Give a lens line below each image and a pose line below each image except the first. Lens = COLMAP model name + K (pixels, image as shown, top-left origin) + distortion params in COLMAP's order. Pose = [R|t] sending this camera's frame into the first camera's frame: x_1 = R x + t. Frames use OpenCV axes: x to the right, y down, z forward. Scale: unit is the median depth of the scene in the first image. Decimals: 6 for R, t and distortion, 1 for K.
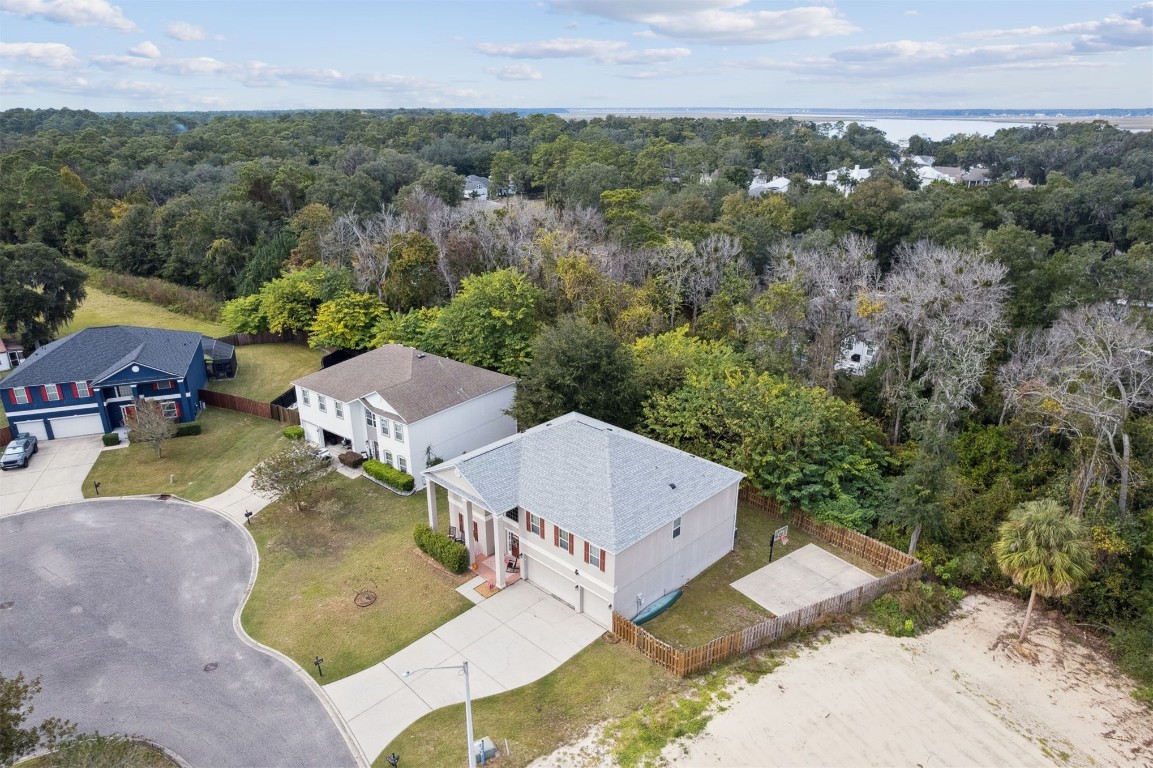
lens RADIAL K [[758.3, 0, 576.5], [0, 758.3, 384.0], [0, 0, 1]] dist [-0.093032, 0.086723]
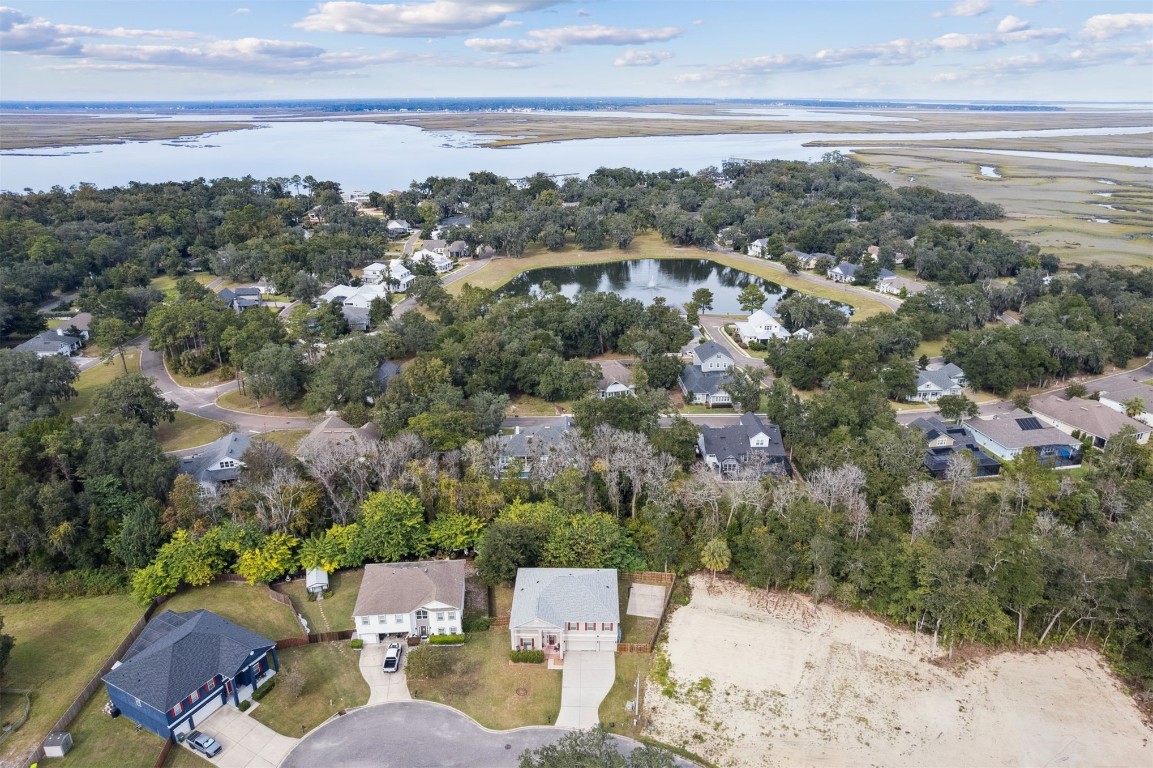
lens RADIAL K [[758.3, 0, 576.5], [0, 758.3, 384.0], [0, 0, 1]] dist [-0.093032, 0.086723]
pose [[0.730673, -0.246478, 0.636684, -1.287503], [0.237240, 0.966108, 0.101745, -0.744158], [-0.640183, 0.076705, 0.764383, -0.824284]]
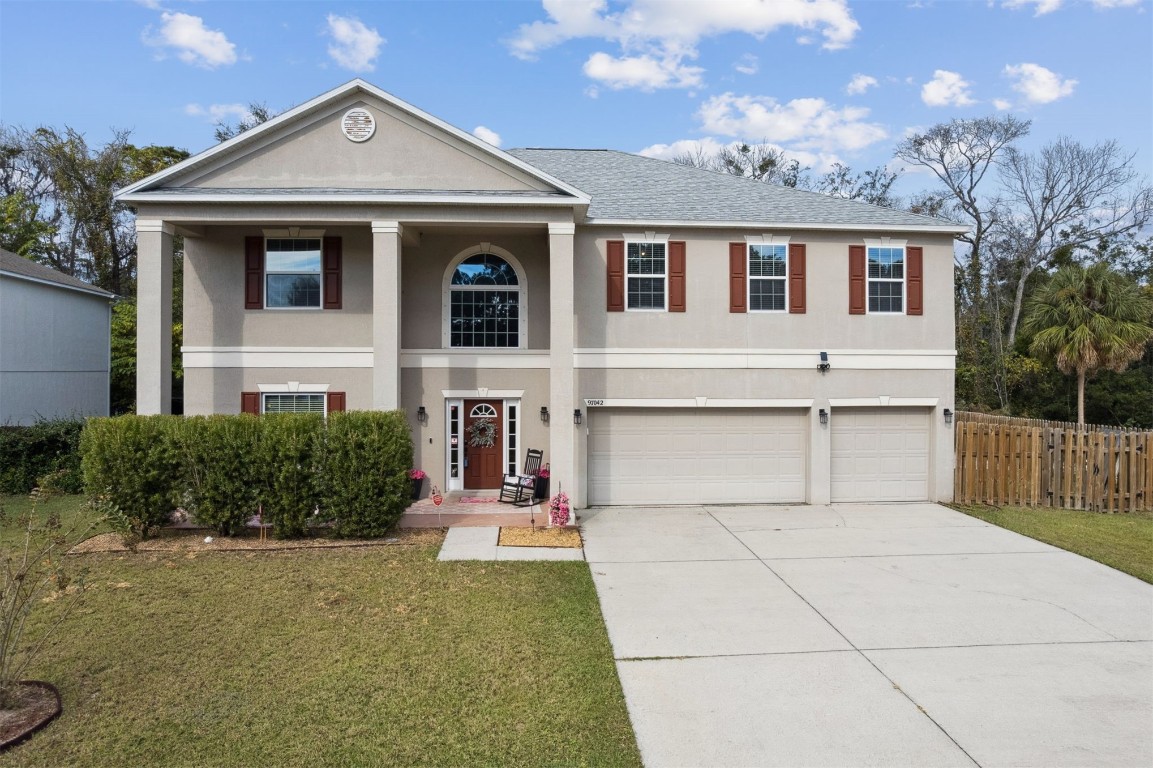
lens RADIAL K [[758.3, 0, 576.5], [0, 758.3, 384.0], [0, 0, 1]] dist [-0.093032, 0.086723]
pose [[0.668643, -0.000339, 0.743583, -0.292911], [0.259479, 0.937245, -0.232901, 0.280989], [-0.696841, 0.348672, 0.626770, 0.789203]]
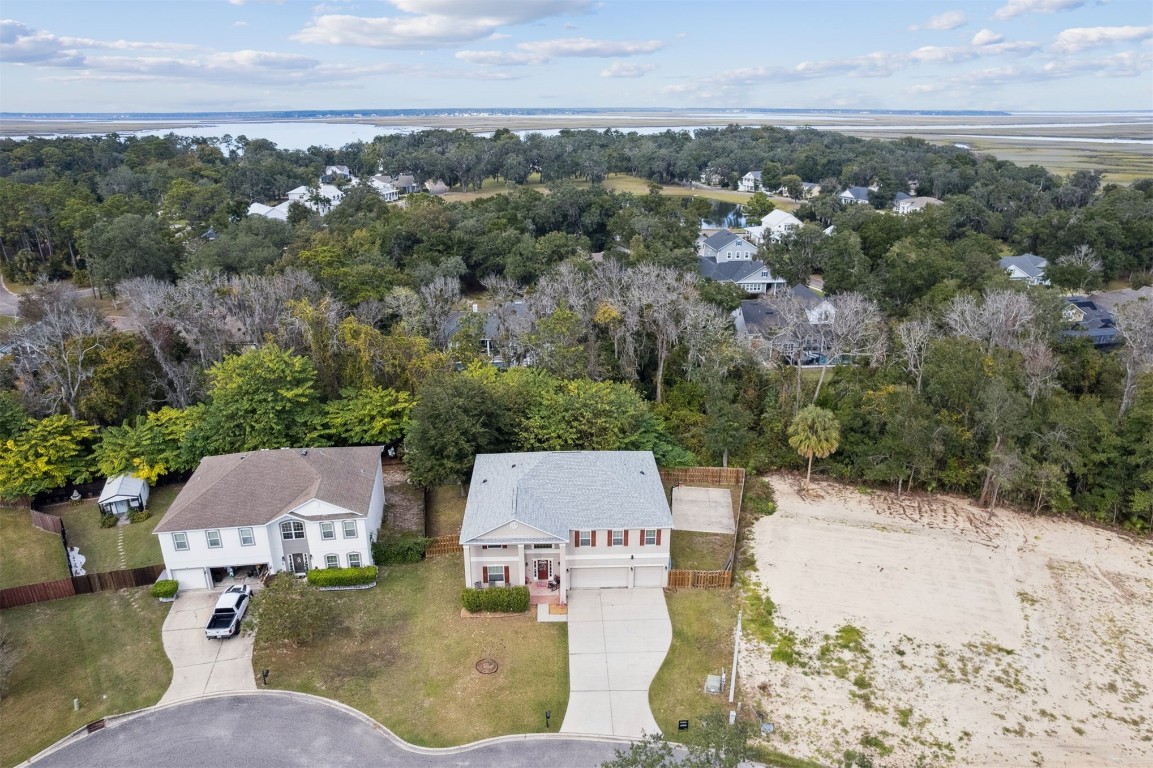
lens RADIAL K [[758.3, 0, 576.5], [0, 758.3, 384.0], [0, 0, 1]] dist [-0.093032, 0.086723]
pose [[0.692627, -0.250359, 0.676453, -0.783499], [0.252200, 0.962693, 0.098068, -0.169146], [-0.675768, 0.102677, 0.729928, 0.082466]]
